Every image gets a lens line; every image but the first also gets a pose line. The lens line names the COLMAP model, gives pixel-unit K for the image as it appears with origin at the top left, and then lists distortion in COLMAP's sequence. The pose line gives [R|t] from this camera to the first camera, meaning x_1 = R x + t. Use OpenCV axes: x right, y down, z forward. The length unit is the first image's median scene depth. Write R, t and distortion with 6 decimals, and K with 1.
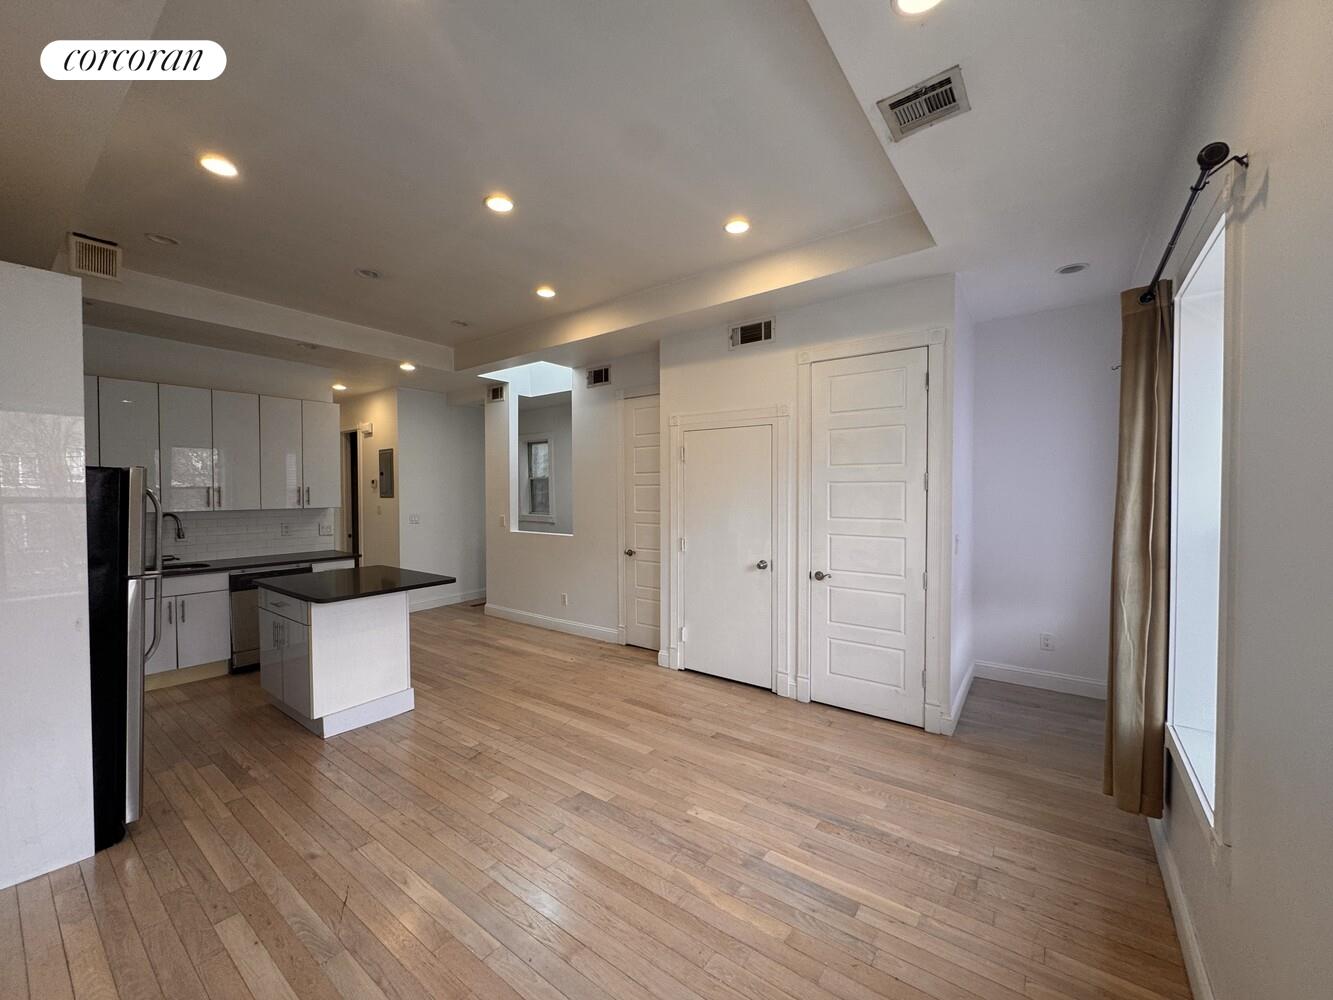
lens RADIAL K [[535.1, 0, 667.7], [0, 535.1, 506.3], [0, 0, 1]] dist [-0.002485, -0.000058]
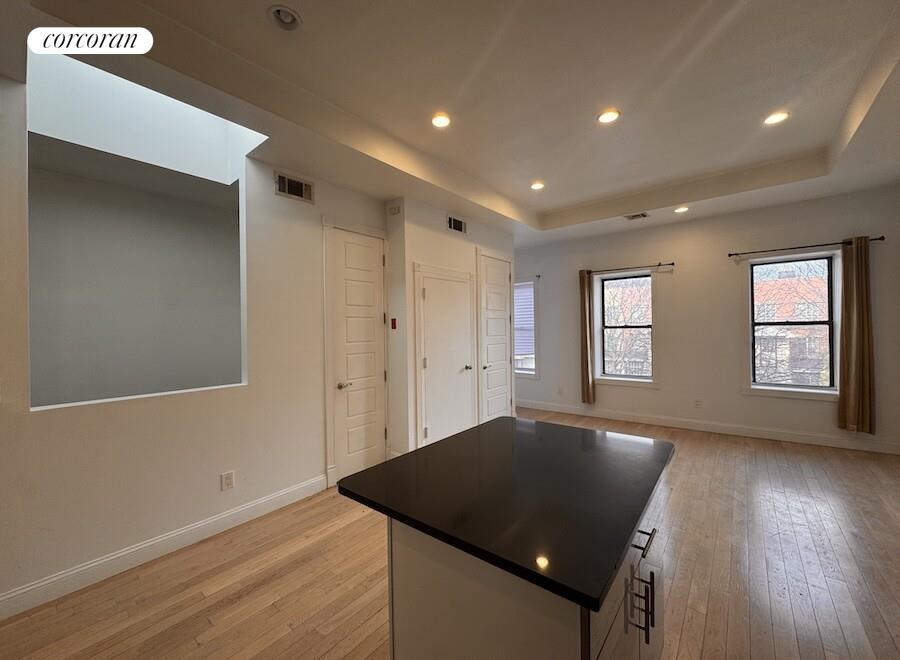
lens RADIAL K [[361.2, 0, 440.9], [0, 361.2, 331.5], [0, 0, 1]] dist [-0.002485, -0.000058]
pose [[0.046701, -0.005670, 0.998893, -0.763160], [0.044352, 0.999009, 0.003597, -0.007900], [-0.997924, 0.044135, 0.046906, 0.829946]]
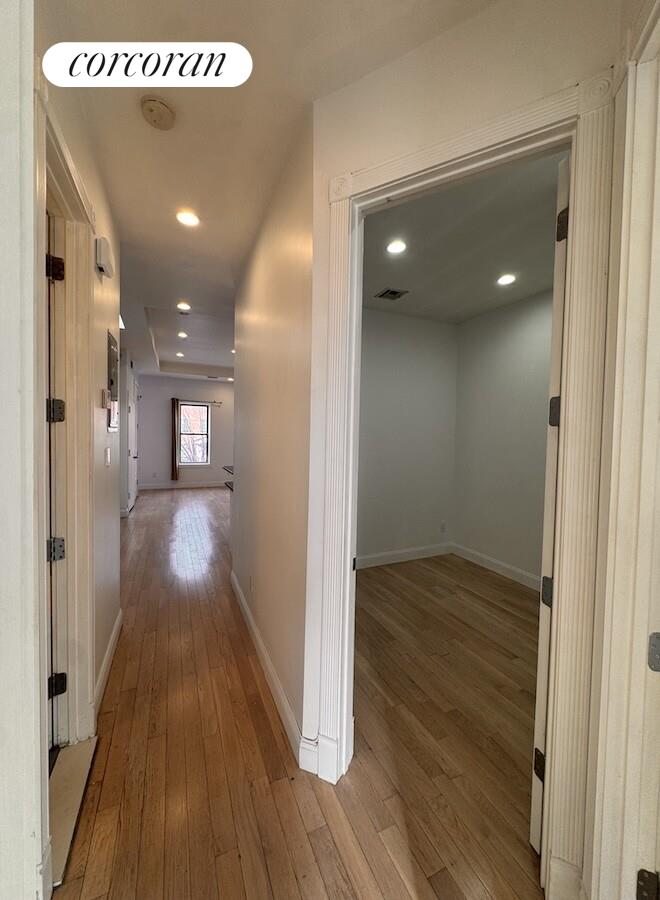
lens RADIAL K [[361.2, 0, 325.9], [0, 361.2, 449.7], [0, 0, 1]] dist [-0.002485, -0.000058]
pose [[-0.863843, -0.026757, 0.503051, -1.198000], [-0.002332, 0.998790, 0.049120, -0.006135], [-0.503756, 0.041258, -0.862860, 1.619337]]
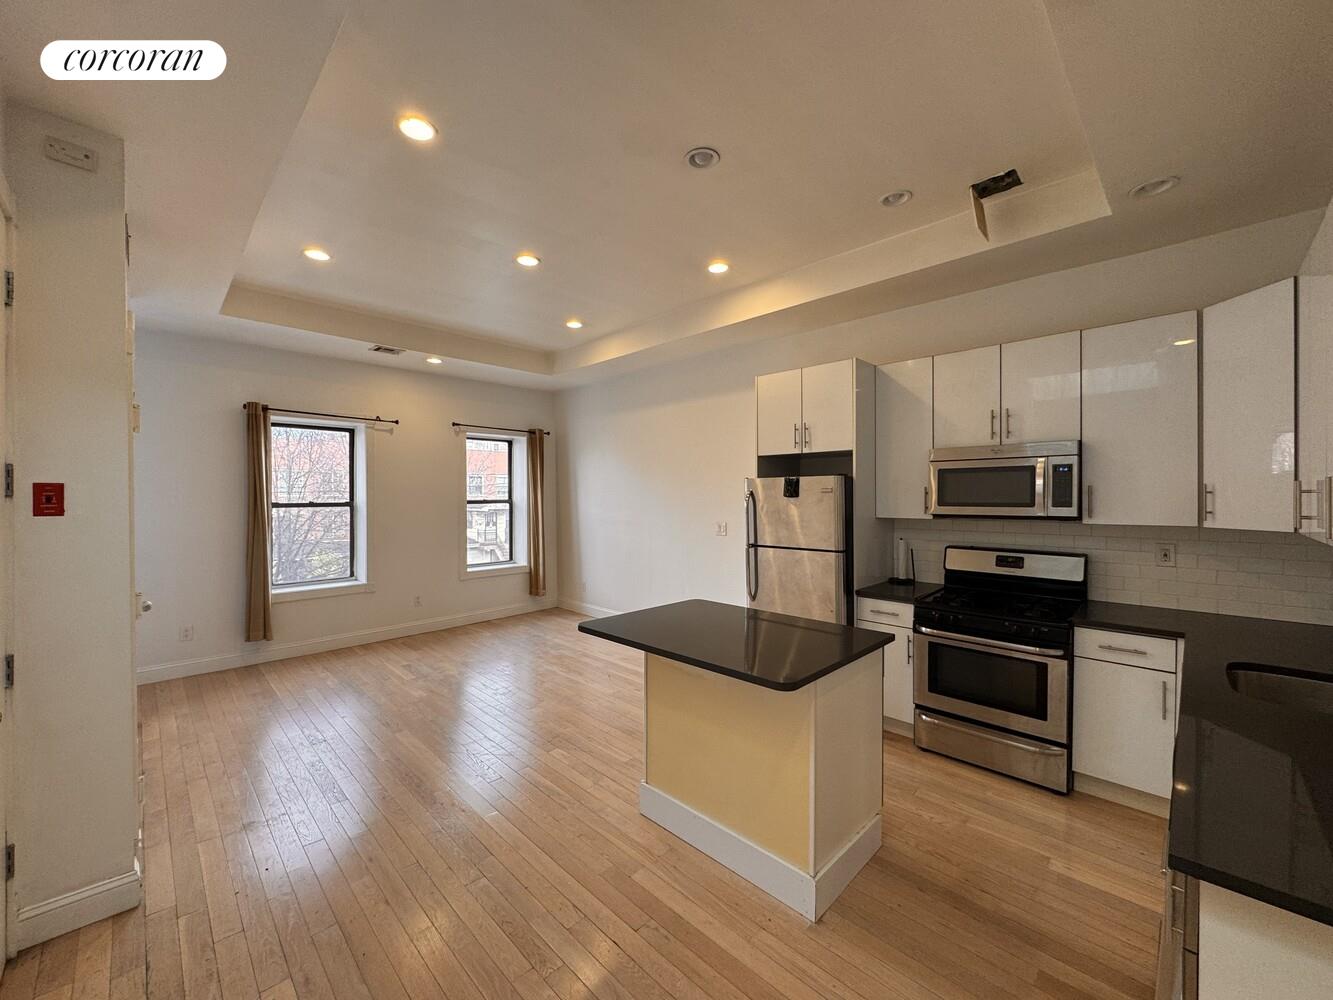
lens RADIAL K [[535.1, 0, 661.6], [0, 535.1, 495.6], [0, 0, 1]] dist [-0.002485, -0.000058]
pose [[-0.989045, 0.015470, 0.146803, -0.459139], [0.018213, 0.999683, 0.017362, -0.017040], [-0.146488, 0.019846, -0.989013, 1.250467]]
